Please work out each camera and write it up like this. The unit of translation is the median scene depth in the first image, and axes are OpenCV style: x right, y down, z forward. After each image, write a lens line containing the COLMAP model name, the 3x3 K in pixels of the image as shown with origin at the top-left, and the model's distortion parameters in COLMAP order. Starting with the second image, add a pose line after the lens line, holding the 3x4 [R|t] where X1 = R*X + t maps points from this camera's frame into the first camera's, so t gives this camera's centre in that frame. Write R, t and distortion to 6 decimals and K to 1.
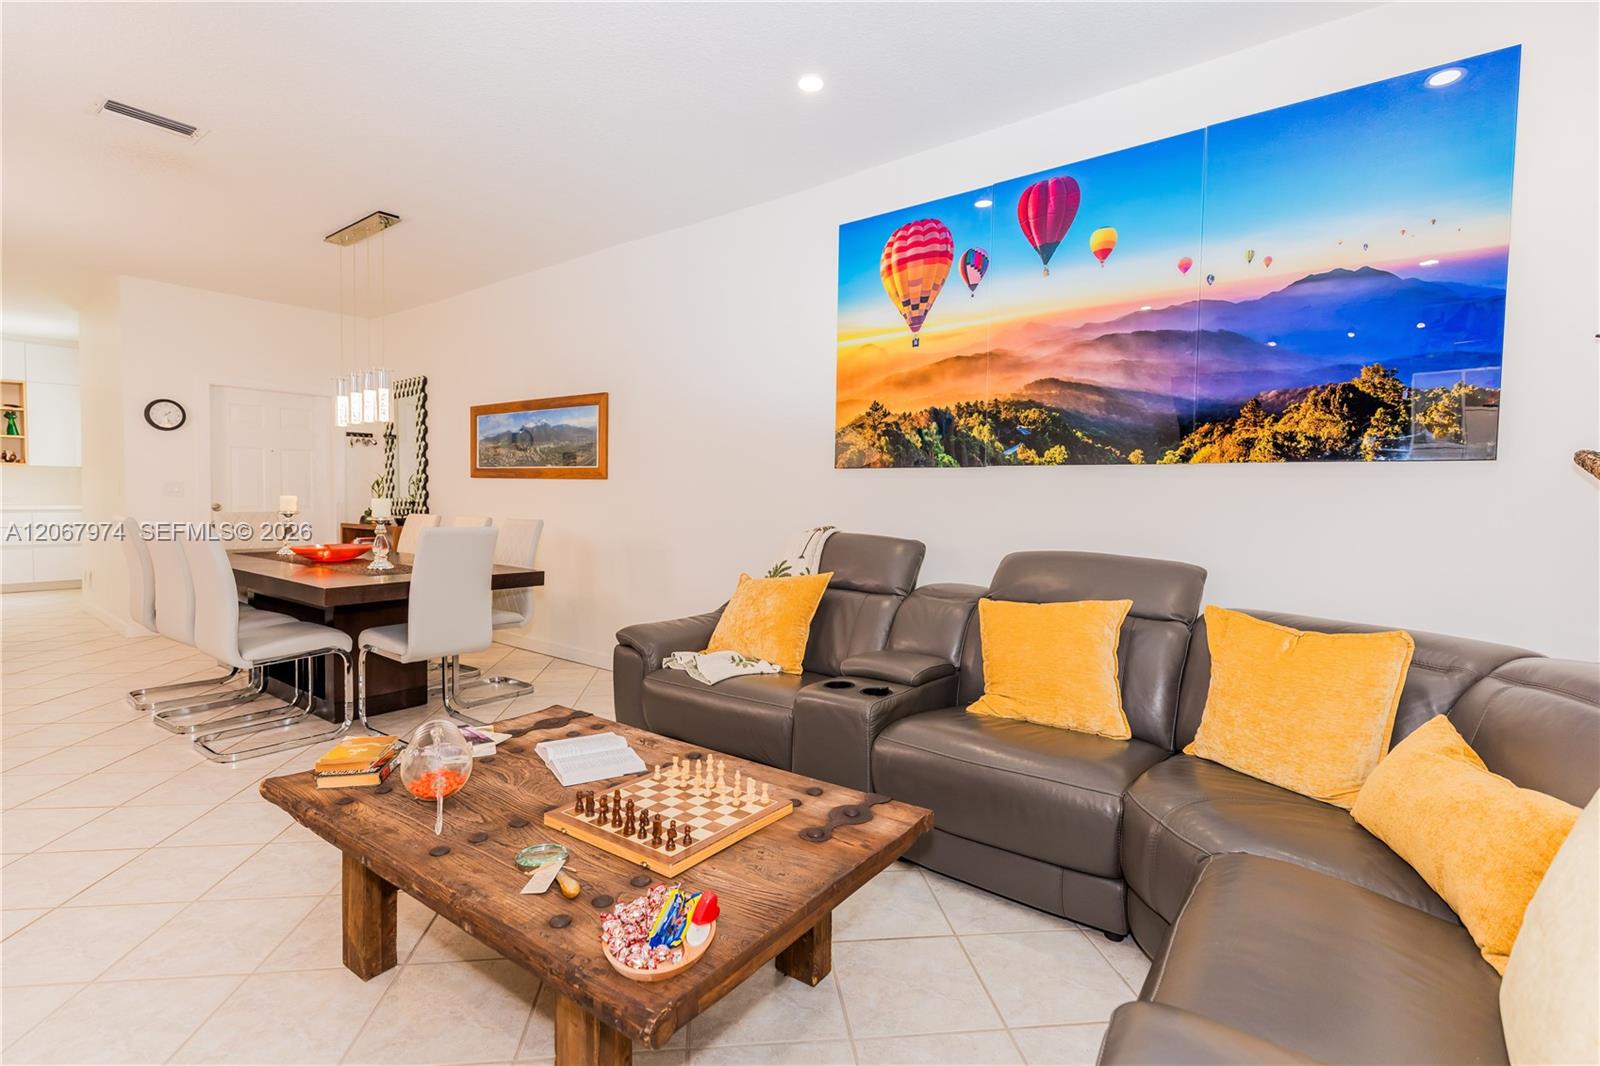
lens RADIAL K [[739.1, 0, 799.5], [0, 739.1, 516.9], [0, 0, 1]] dist [0.003194, 0.001483]
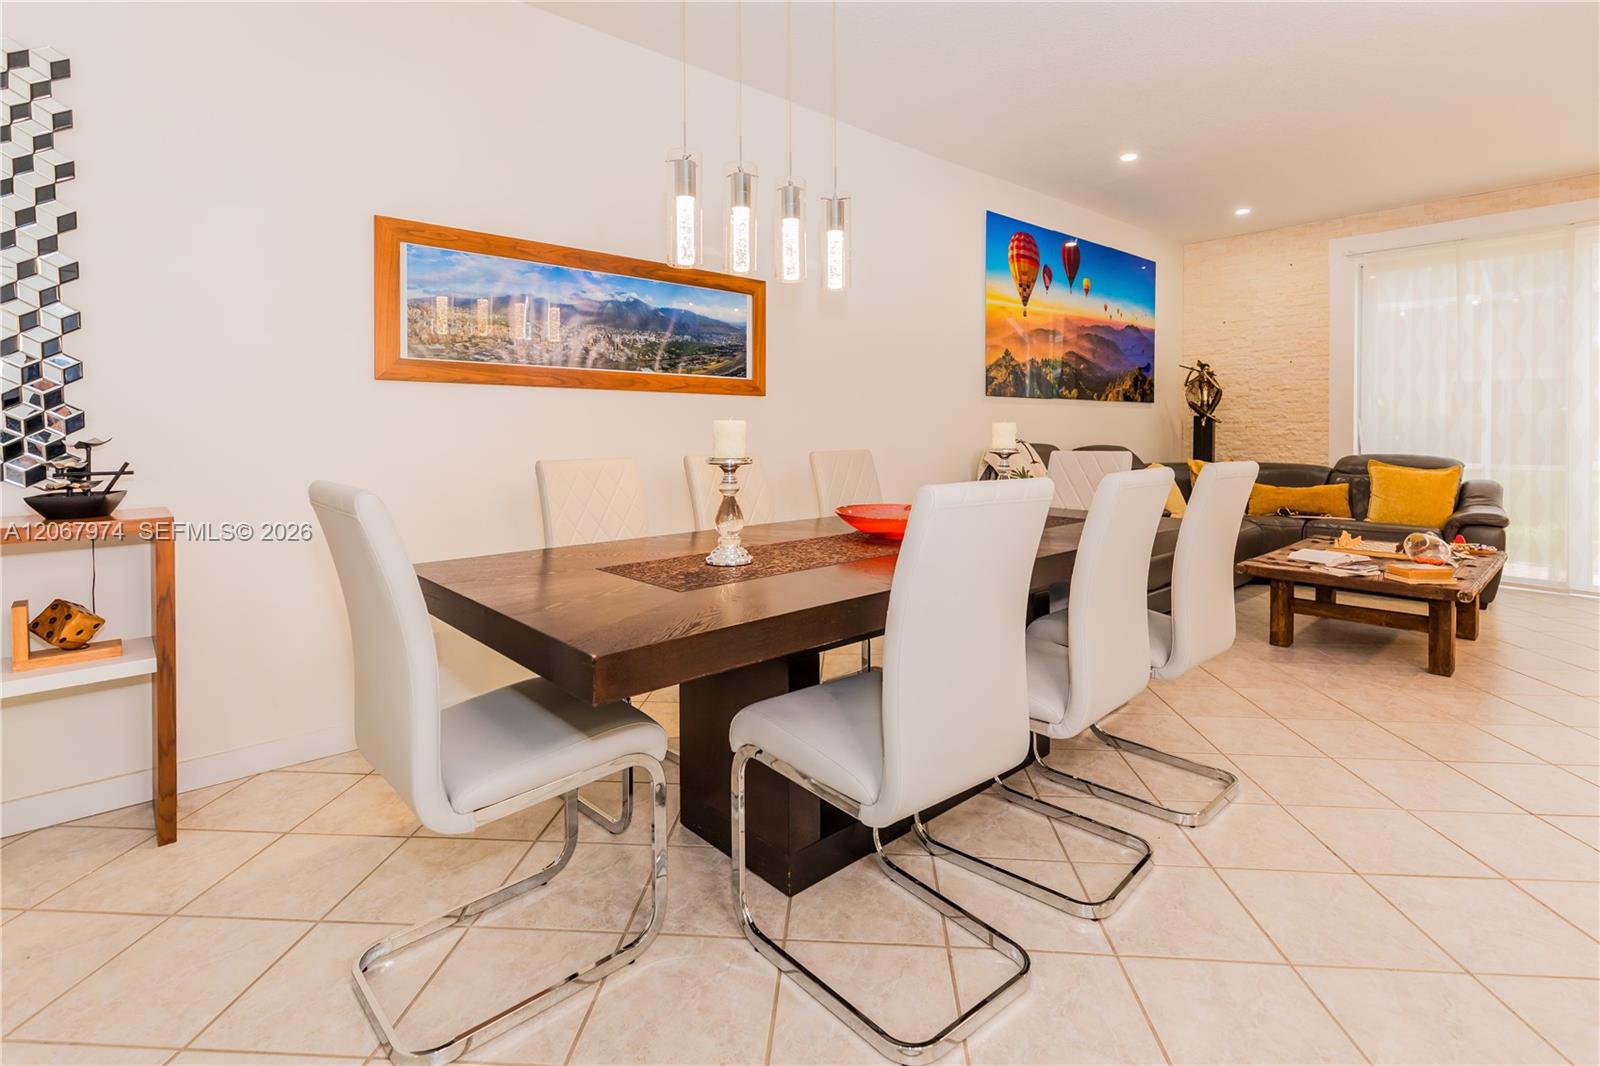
lens RADIAL K [[757.0, 0, 802.6], [0, 757.0, 432.2], [0, 0, 1]] dist [0.001321, -0.000041]
pose [[0.189833, -0.026346, 0.981463, -1.528922], [0.029072, 0.999352, 0.021203, -0.044895], [-0.981386, 0.024508, 0.190476, 1.232083]]
